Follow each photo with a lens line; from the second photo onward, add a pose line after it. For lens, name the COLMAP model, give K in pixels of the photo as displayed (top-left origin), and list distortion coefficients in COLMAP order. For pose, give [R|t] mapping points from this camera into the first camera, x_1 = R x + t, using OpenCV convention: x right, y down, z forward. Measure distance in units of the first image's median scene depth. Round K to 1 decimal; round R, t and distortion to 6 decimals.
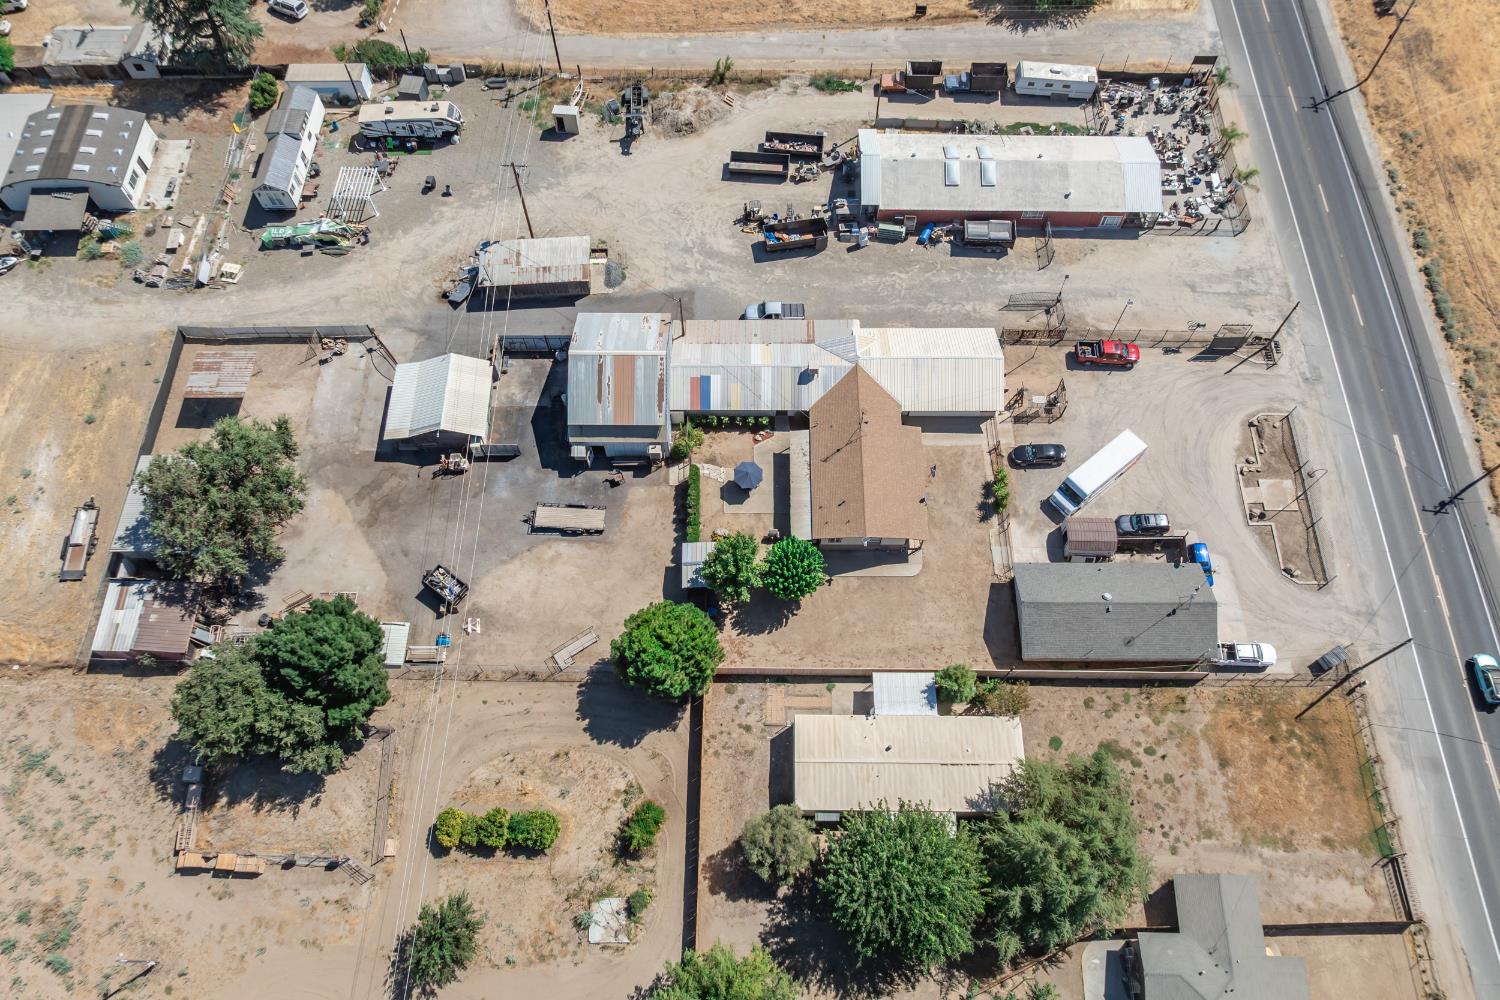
lens RADIAL K [[1056.3, 0, 751.4], [0, 1056.3, 498.0], [0, 0, 1]] dist [-0.048114, 0.019041]
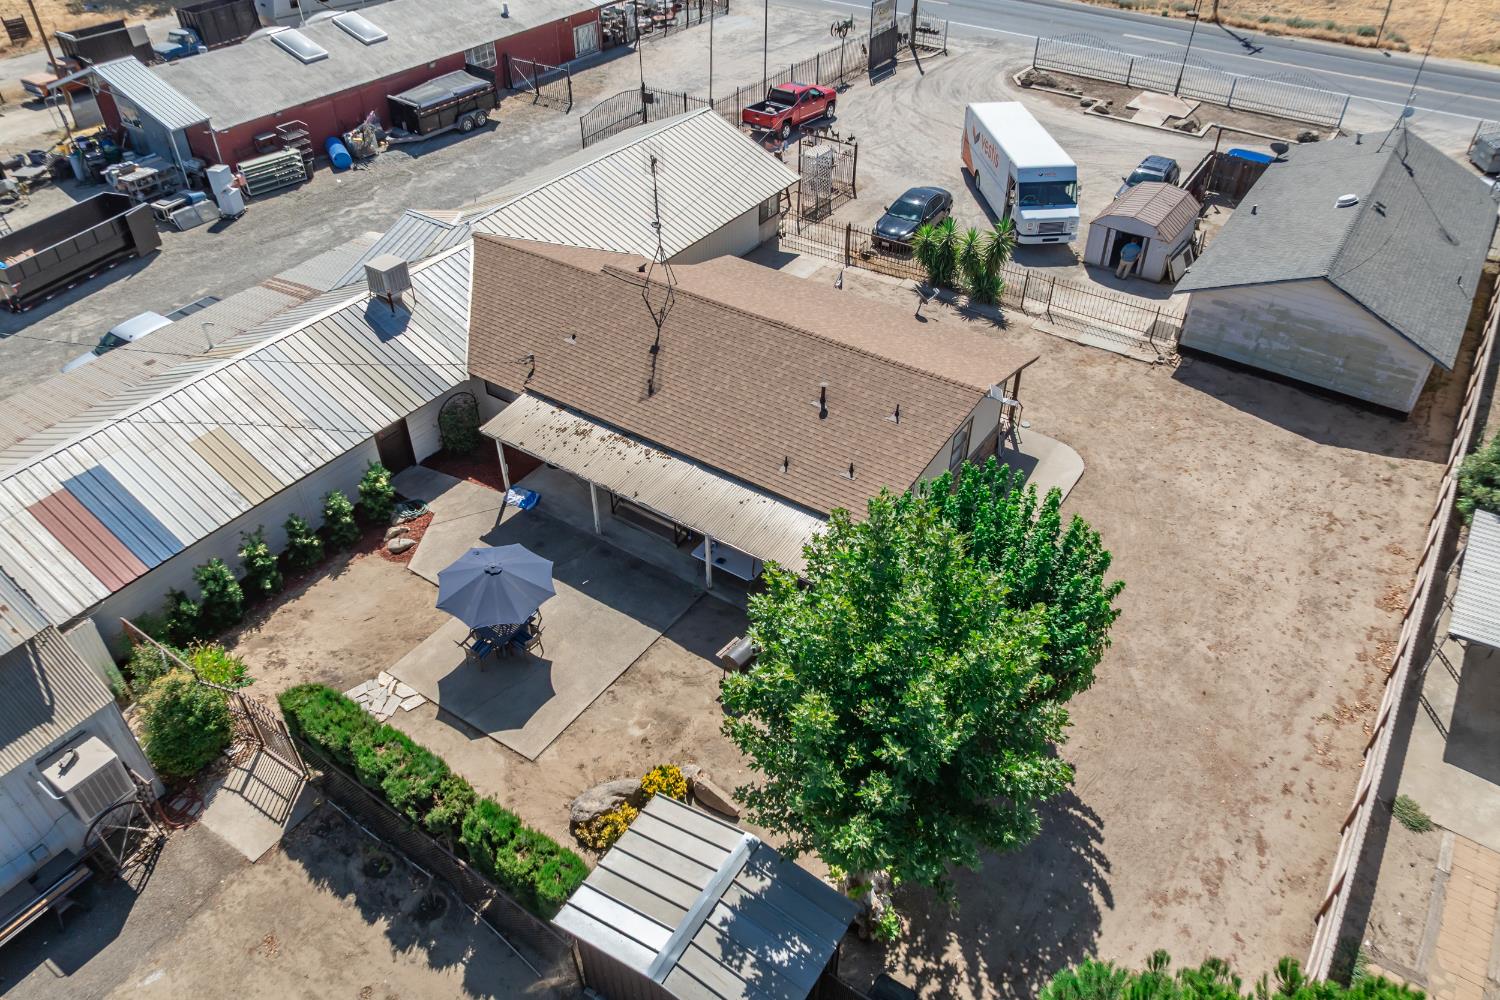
lens RADIAL K [[1056.3, 0, 751.8], [0, 1056.3, 495.8], [0, 0, 1]] dist [-0.048114, 0.019041]
pose [[0.558261, -0.511171, 0.653490, -0.121591], [0.740214, 0.662633, -0.114025, 0.038198], [-0.374737, 0.547378, 0.748298, 0.759158]]
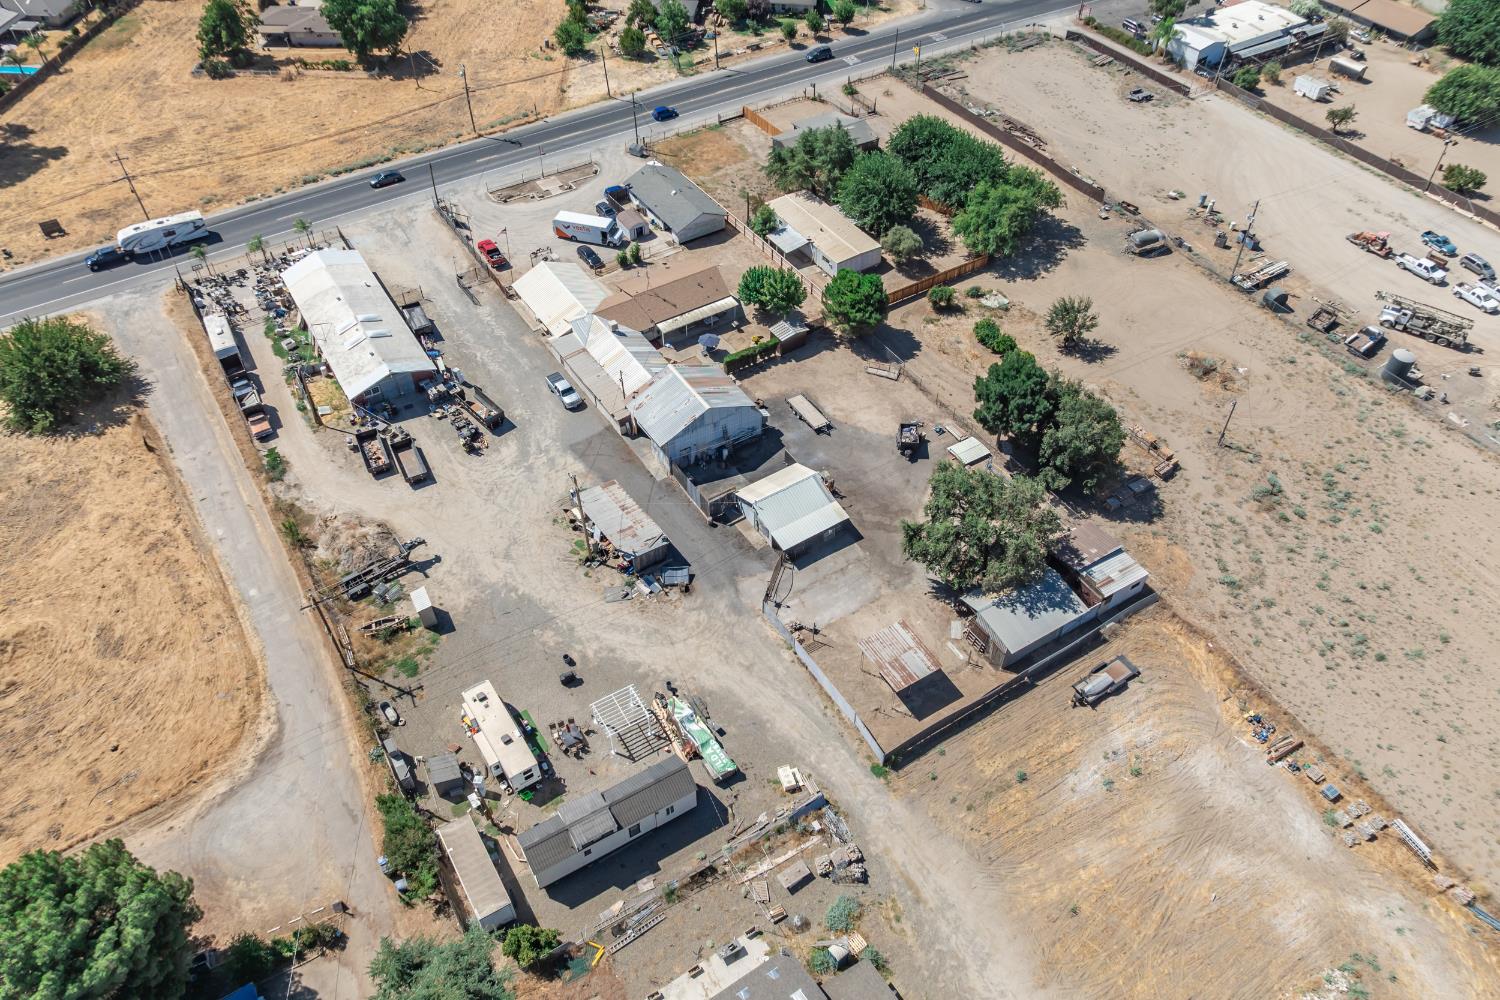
lens RADIAL K [[1056.3, 0, 755.1], [0, 1056.3, 499.2], [0, 0, 1]] dist [-0.048114, 0.019041]
pose [[-0.548917, -0.596658, 0.585397, -0.936121], [0.749904, -0.042158, 0.660203, -0.867285], [-0.369236, 0.801387, 0.470577, 0.492436]]
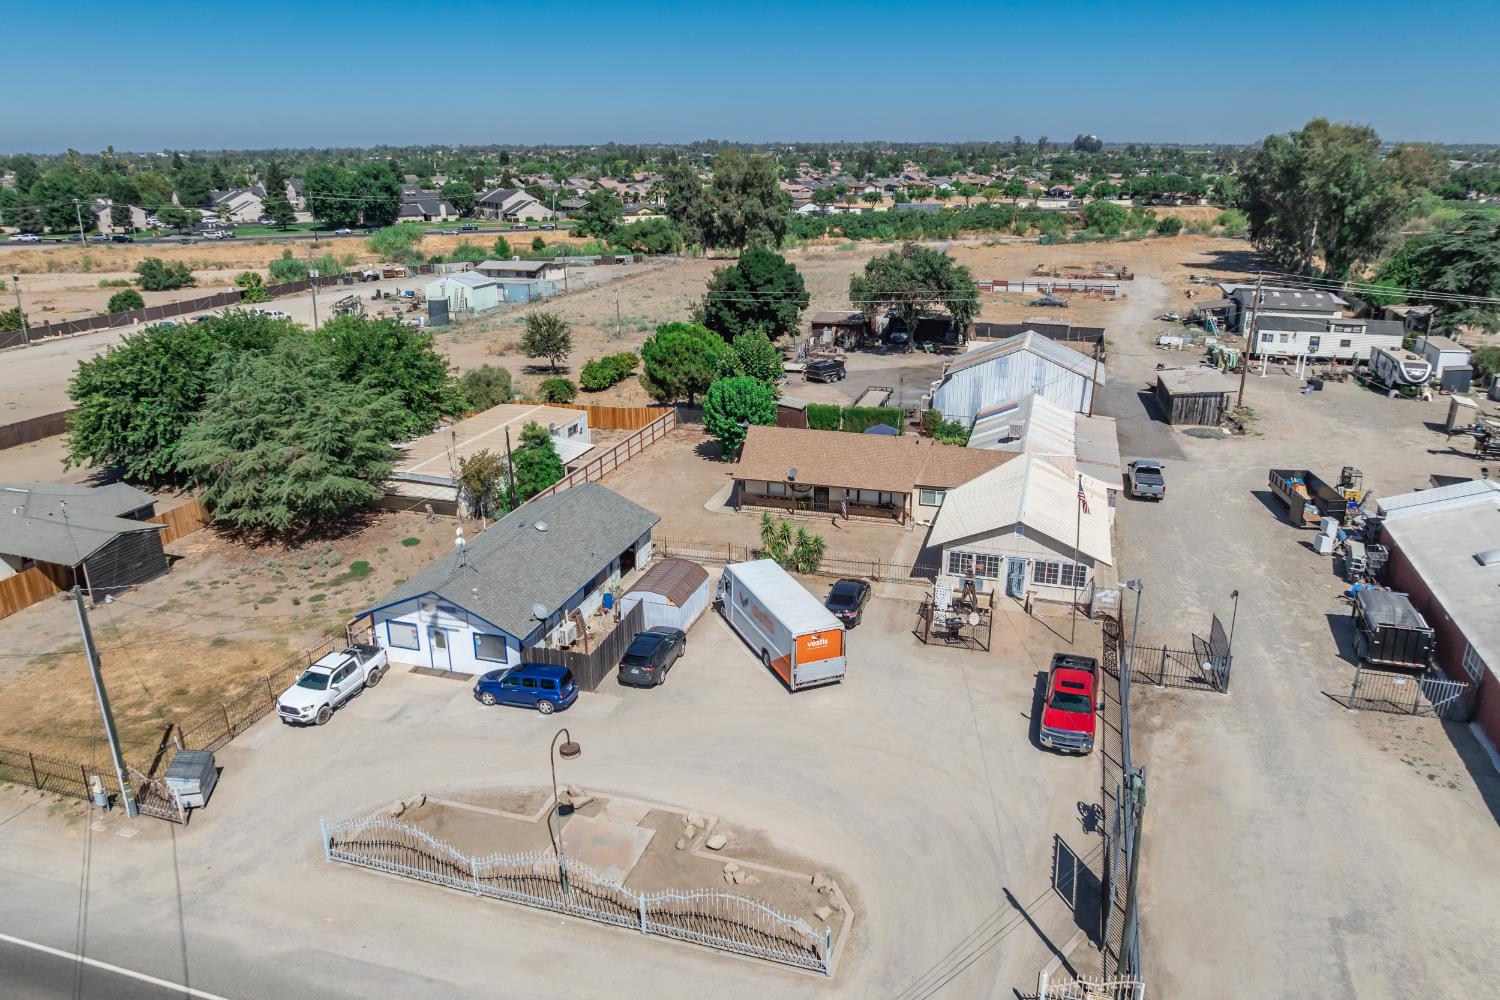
lens RADIAL K [[1056.3, 0, 754.8], [0, 1056.3, 496.7], [0, 0, 1]] dist [-0.048114, 0.019041]
pose [[-0.281839, 0.317490, -0.905410, 0.773419], [-0.857054, 0.340897, 0.386325, -0.232402], [0.431306, 0.884867, 0.176028, 0.840438]]
